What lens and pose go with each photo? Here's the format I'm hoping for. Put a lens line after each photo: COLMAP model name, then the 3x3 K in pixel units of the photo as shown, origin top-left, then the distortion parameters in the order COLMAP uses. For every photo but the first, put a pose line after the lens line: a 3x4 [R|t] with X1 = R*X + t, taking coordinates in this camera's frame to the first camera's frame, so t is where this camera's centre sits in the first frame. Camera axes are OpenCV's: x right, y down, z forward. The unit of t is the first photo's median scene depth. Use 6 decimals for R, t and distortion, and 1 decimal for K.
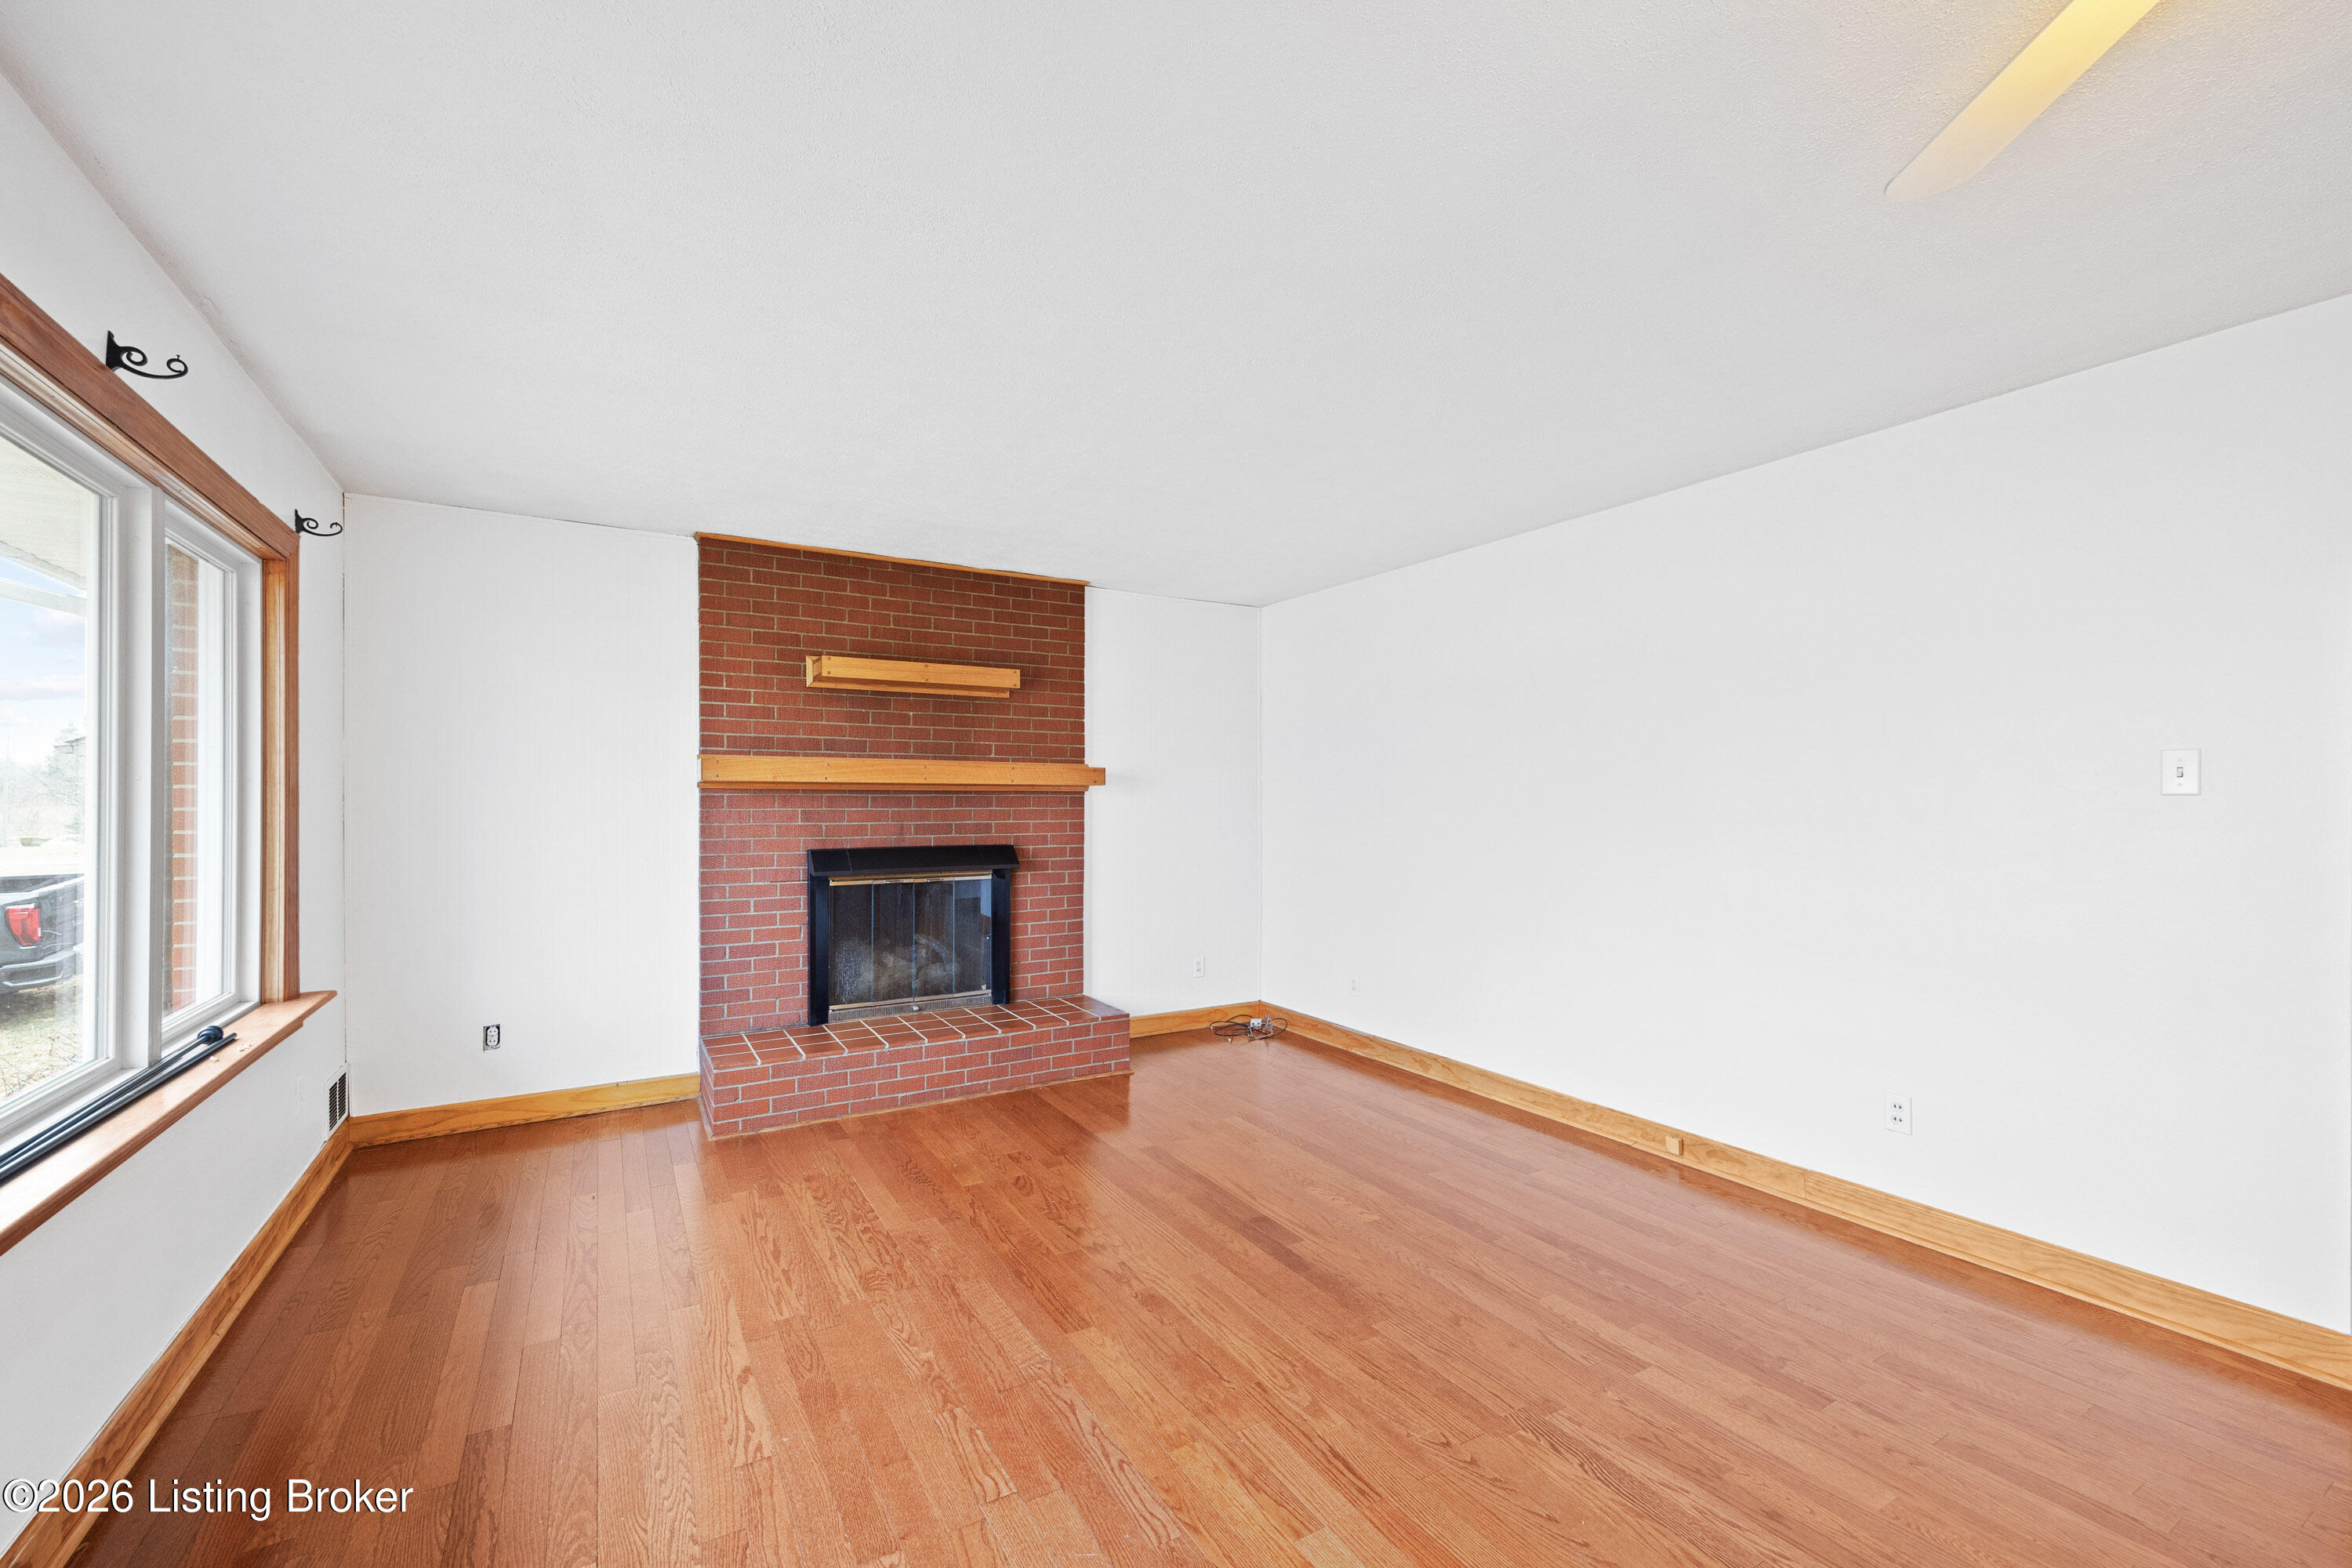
lens RADIAL K [[945.8, 0, 1162.1], [0, 945.8, 801.8], [0, 0, 1]] dist [0.002248, 0.000019]
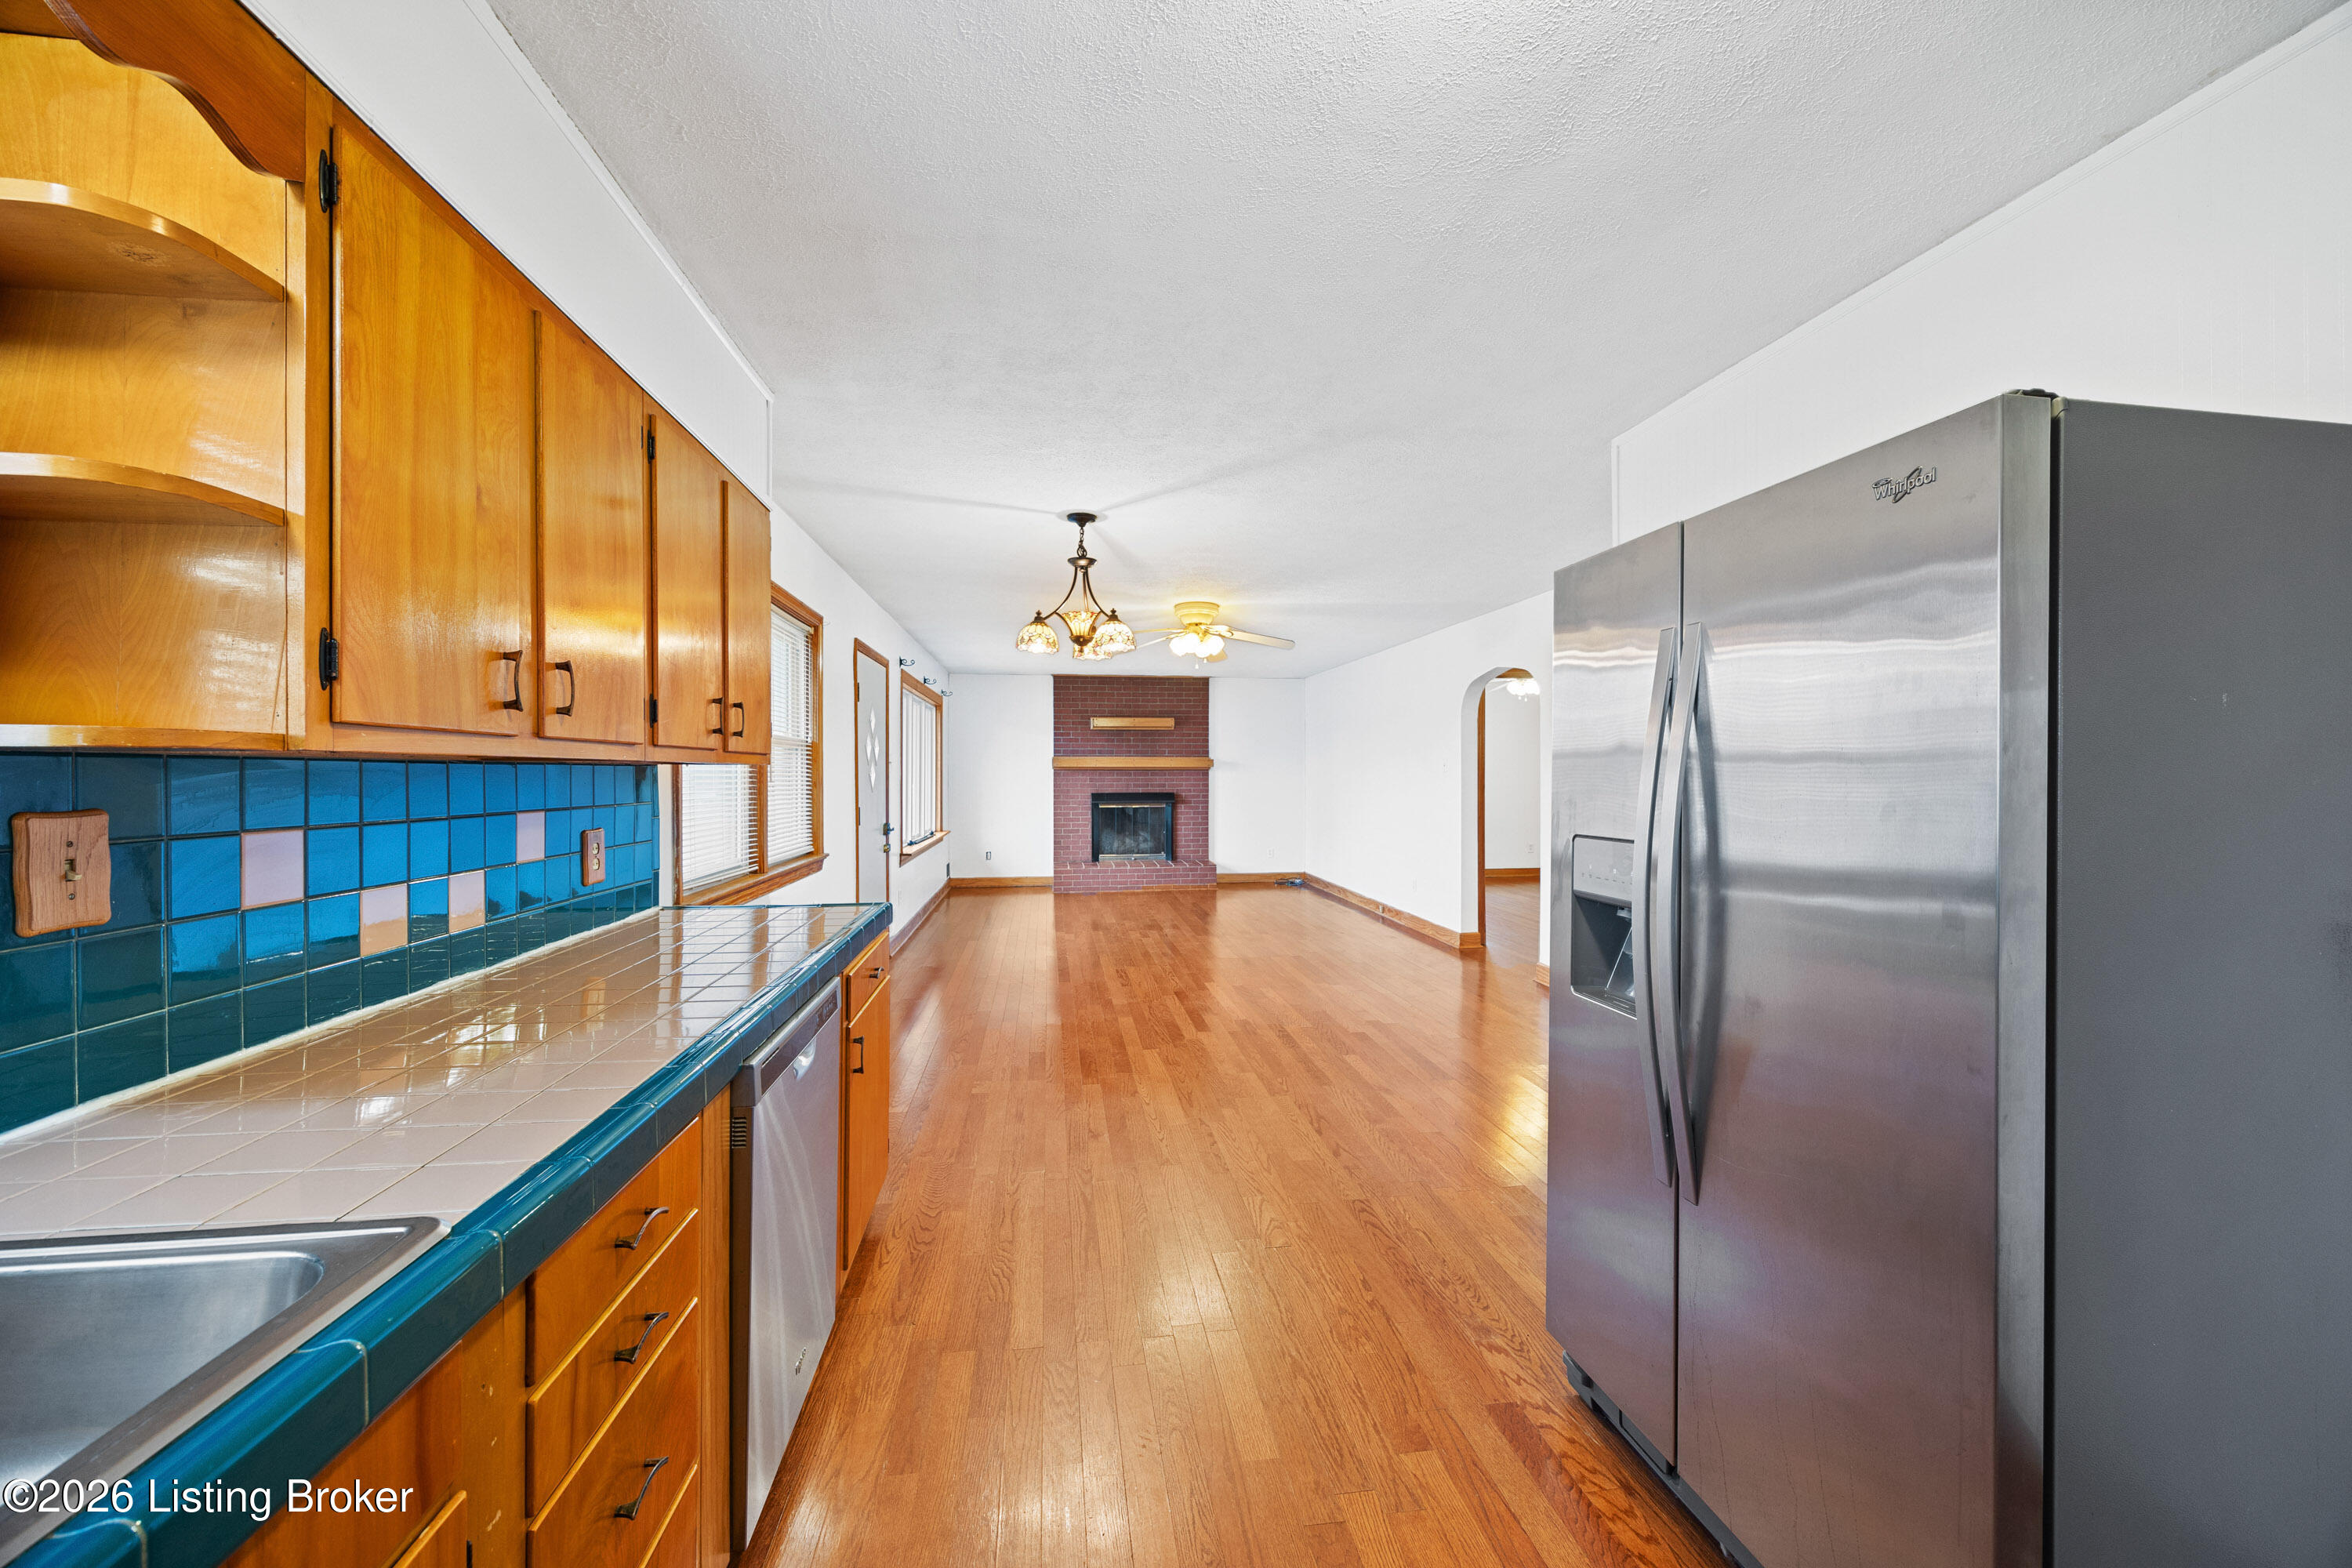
lens RADIAL K [[945.8, 0, 1185.1], [0, 945.8, 774.1], [0, 0, 1]] dist [0.002248, 0.000019]
pose [[0.934608, 0.000116, -0.355680, 0.775700], [0.001093, 0.999994, 0.003200, -0.008867], [0.355679, -0.003379, 0.934602, -1.307832]]
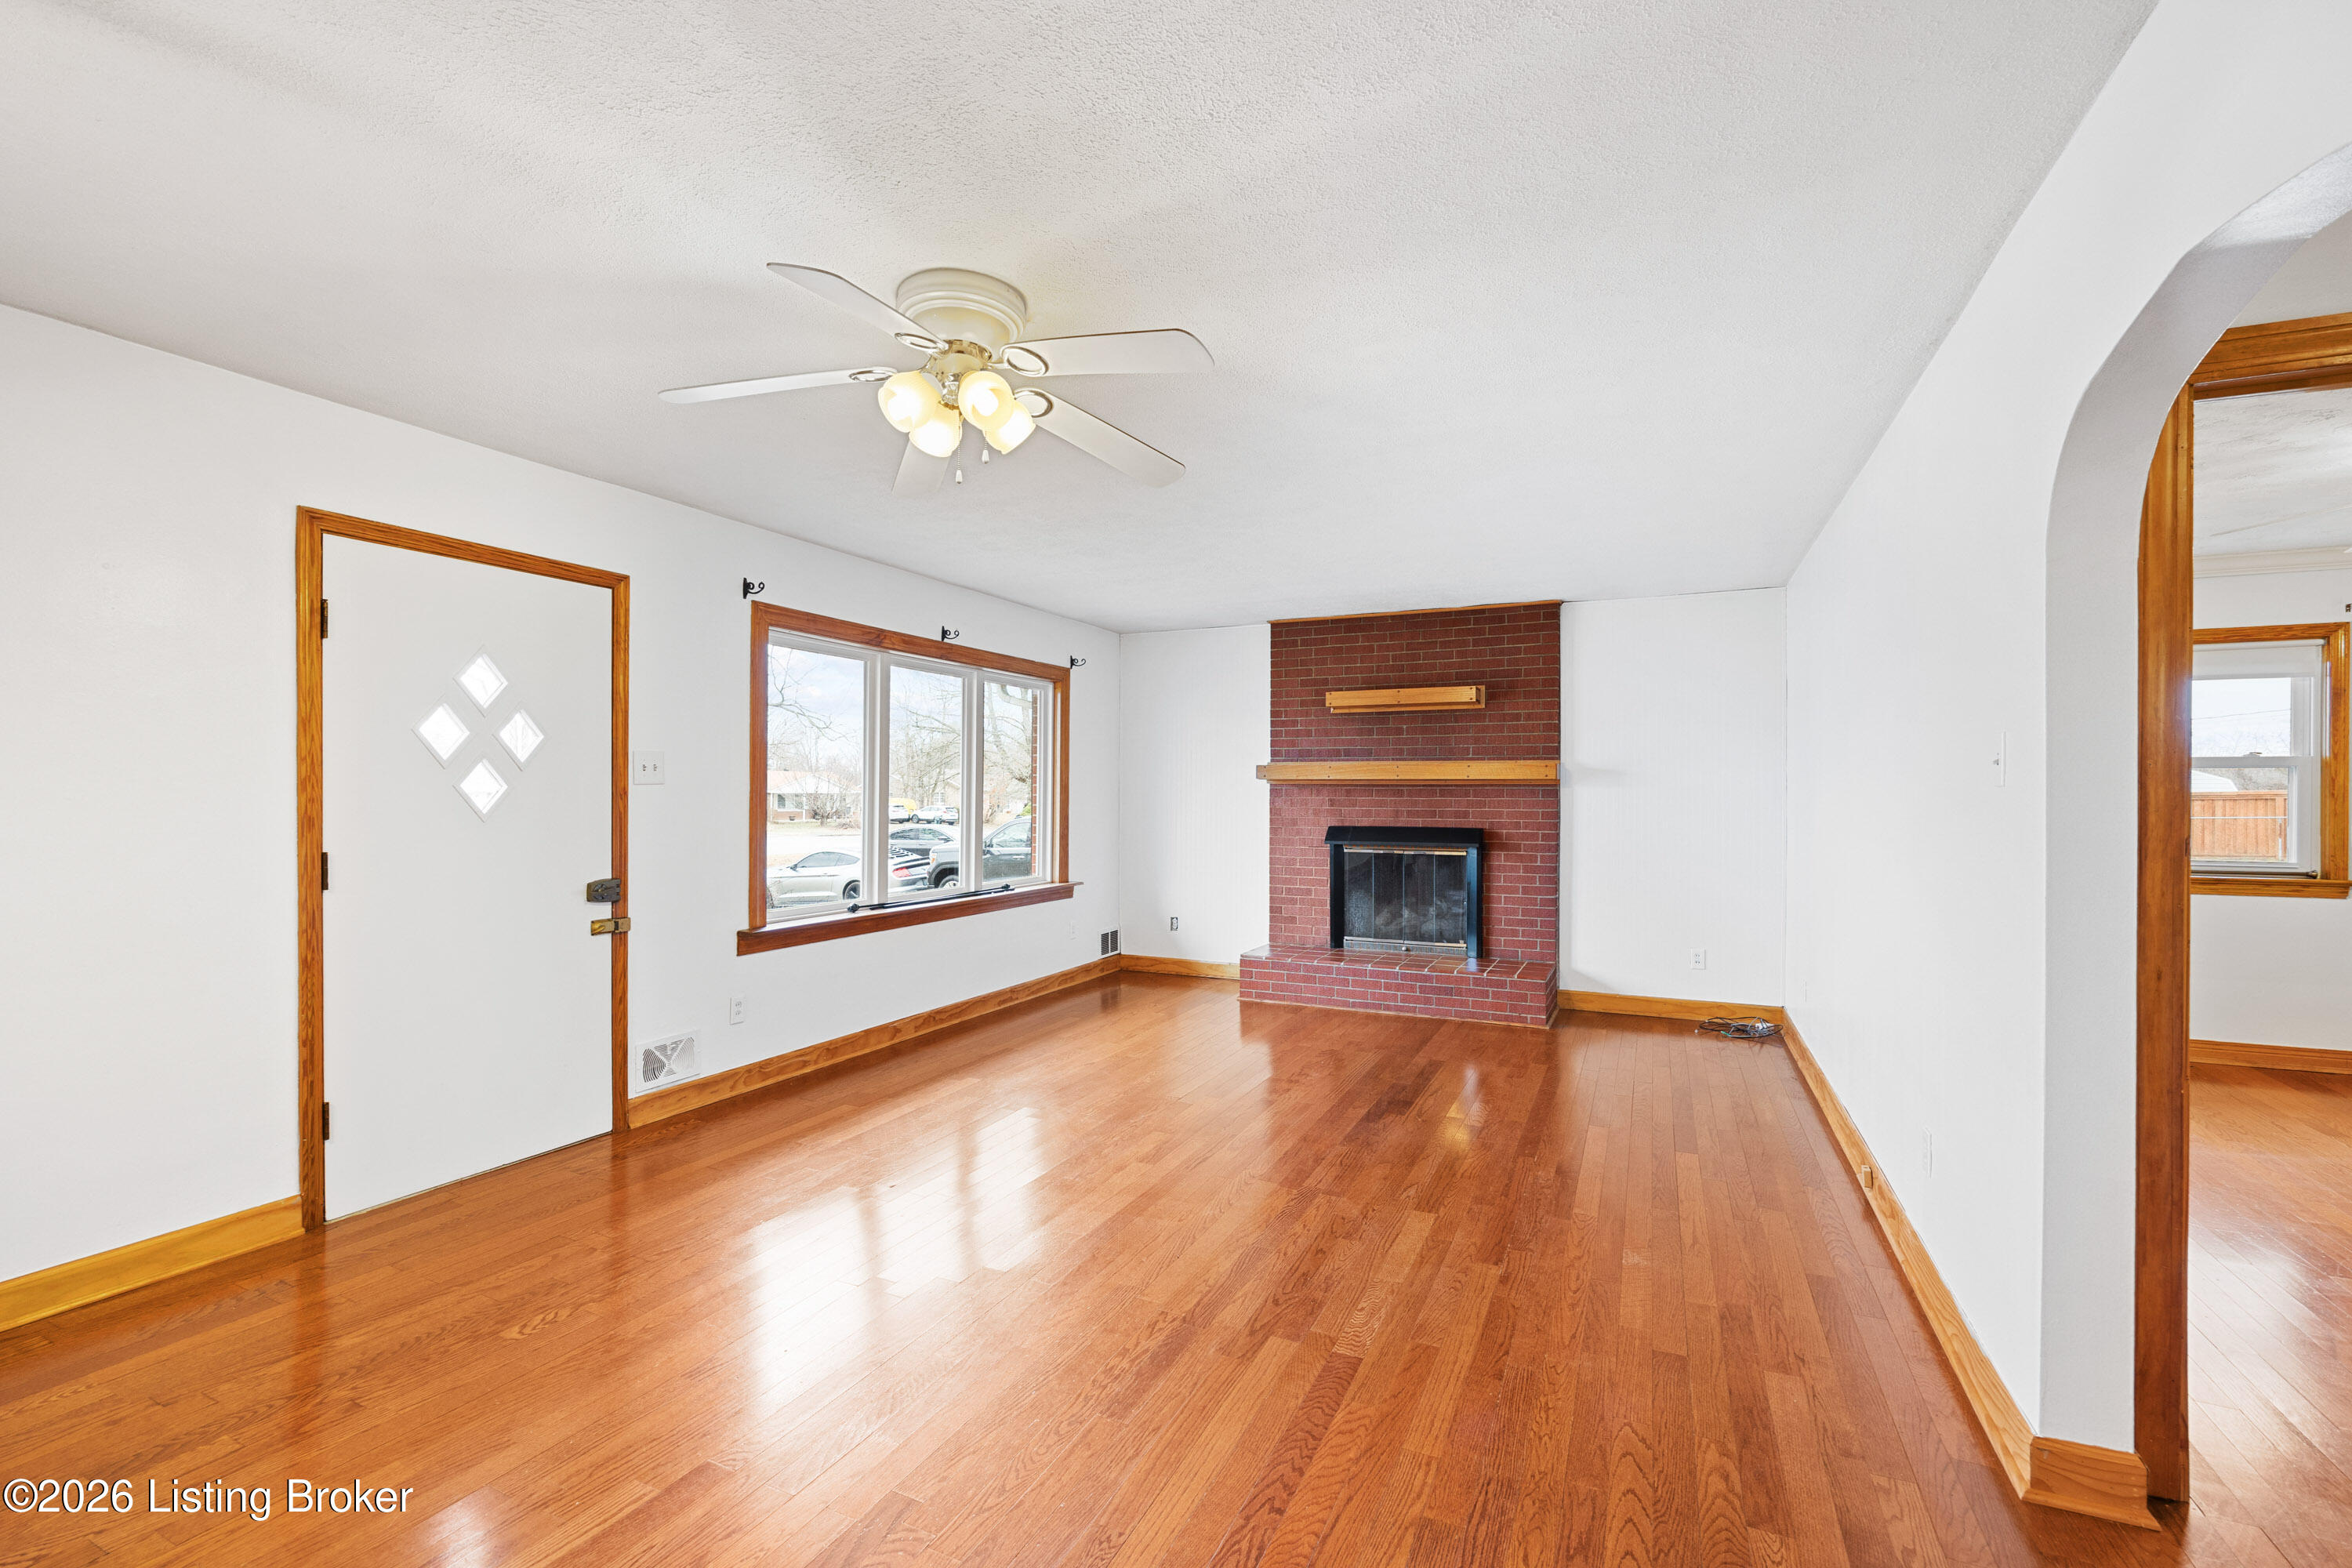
lens RADIAL K [[979.5, 0, 1190.8], [0, 979.5, 783.8], [0, 0, 1]] dist [-0.015933, -0.000048]
pose [[0.579750, -0.004457, -0.814782, 0.721400], [-0.003226, 0.999965, -0.007765, -0.001383], [0.814788, 0.007130, 0.579715, -0.043877]]
